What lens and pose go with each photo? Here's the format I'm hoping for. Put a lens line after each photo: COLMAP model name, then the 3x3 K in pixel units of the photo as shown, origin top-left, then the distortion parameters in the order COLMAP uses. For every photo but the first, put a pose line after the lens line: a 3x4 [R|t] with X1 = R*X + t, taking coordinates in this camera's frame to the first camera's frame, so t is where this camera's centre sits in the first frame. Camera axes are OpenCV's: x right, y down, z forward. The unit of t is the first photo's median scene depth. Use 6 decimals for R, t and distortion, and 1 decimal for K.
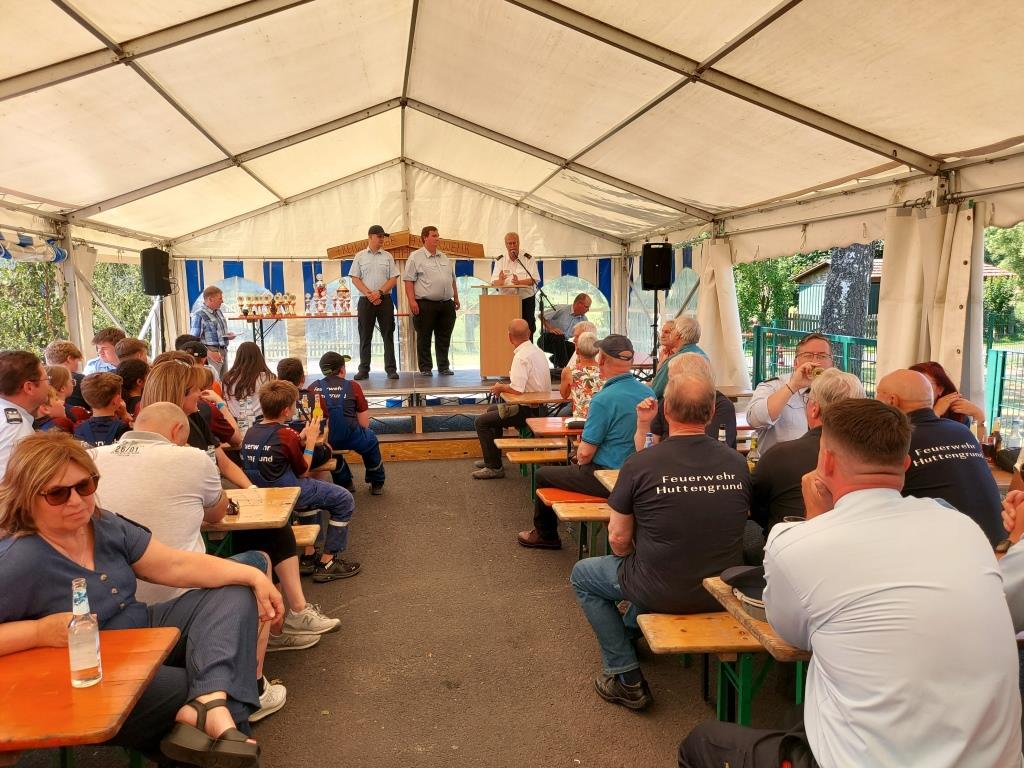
lens RADIAL K [[745.3, 0, 507.9], [0, 745.3, 386.7], [0, 0, 1]] dist [0.067184, -0.054631]
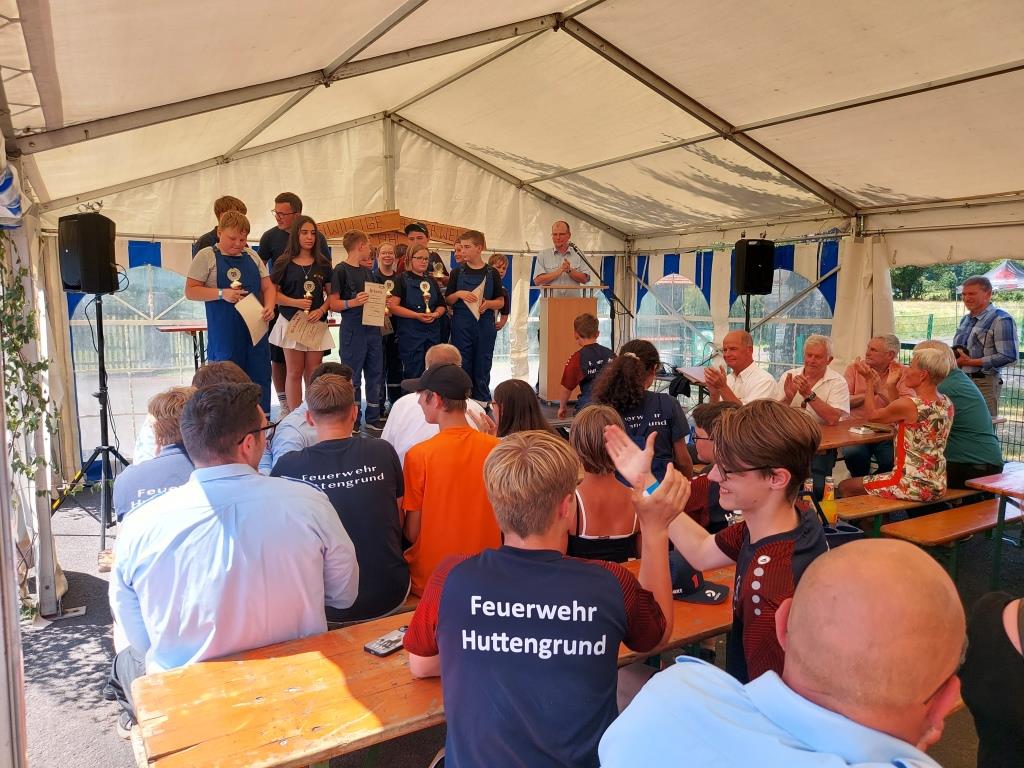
lens RADIAL K [[745.3, 0, 509.6], [0, 745.3, 392.5], [0, 0, 1]] dist [0.067184, -0.054631]
pose [[0.927234, -0.035519, 0.372793, -0.318189], [0.031774, 0.999364, 0.016186, -0.033931], [-0.373131, -0.003163, 0.927773, 0.258304]]
